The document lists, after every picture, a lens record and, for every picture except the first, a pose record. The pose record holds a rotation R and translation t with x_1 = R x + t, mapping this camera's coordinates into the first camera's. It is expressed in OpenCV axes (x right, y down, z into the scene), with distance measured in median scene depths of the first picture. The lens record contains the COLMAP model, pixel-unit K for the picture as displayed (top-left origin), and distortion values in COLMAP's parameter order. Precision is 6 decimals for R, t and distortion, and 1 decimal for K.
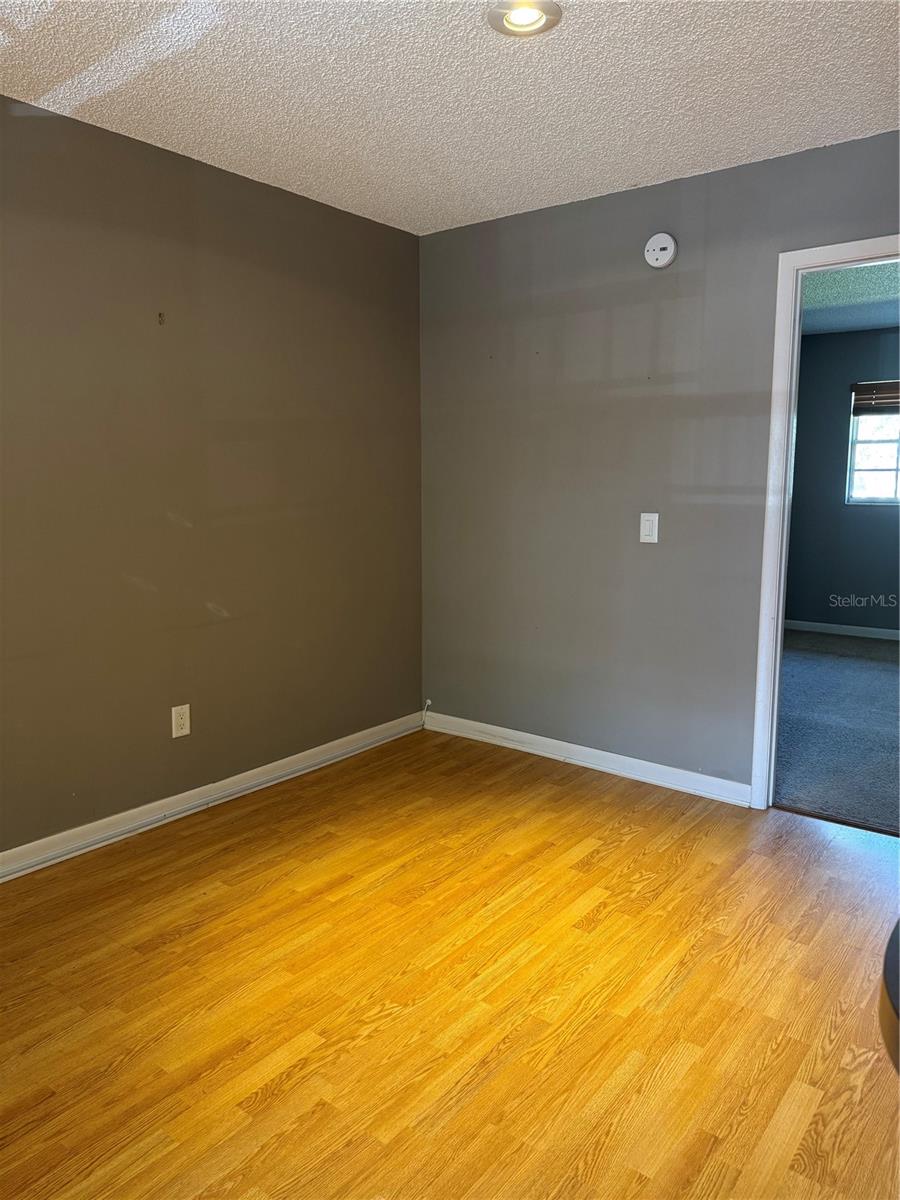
lens RADIAL K [[844.7, 0, 452.9], [0, 844.7, 599.1], [0, 0, 1]] dist [0.029190, -0.040907]
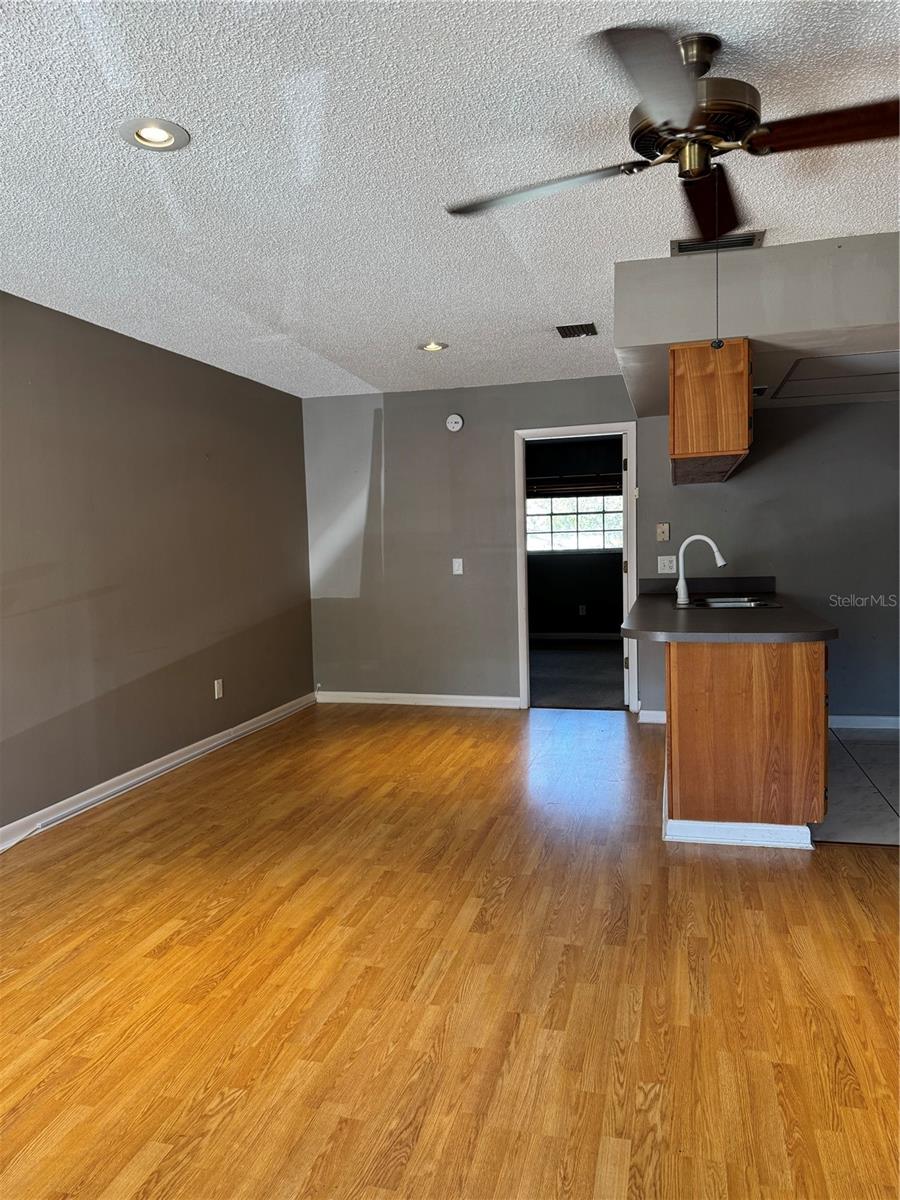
lens RADIAL K [[844.7, 0, 452.9], [0, 844.7, 599.1], [0, 0, 1]] dist [0.029190, -0.040907]
pose [[0.919788, -0.053722, 0.388720, -0.789253], [0.084027, 0.994572, -0.061371, 0.157723], [-0.383313, 0.089111, 0.919310, -1.094071]]
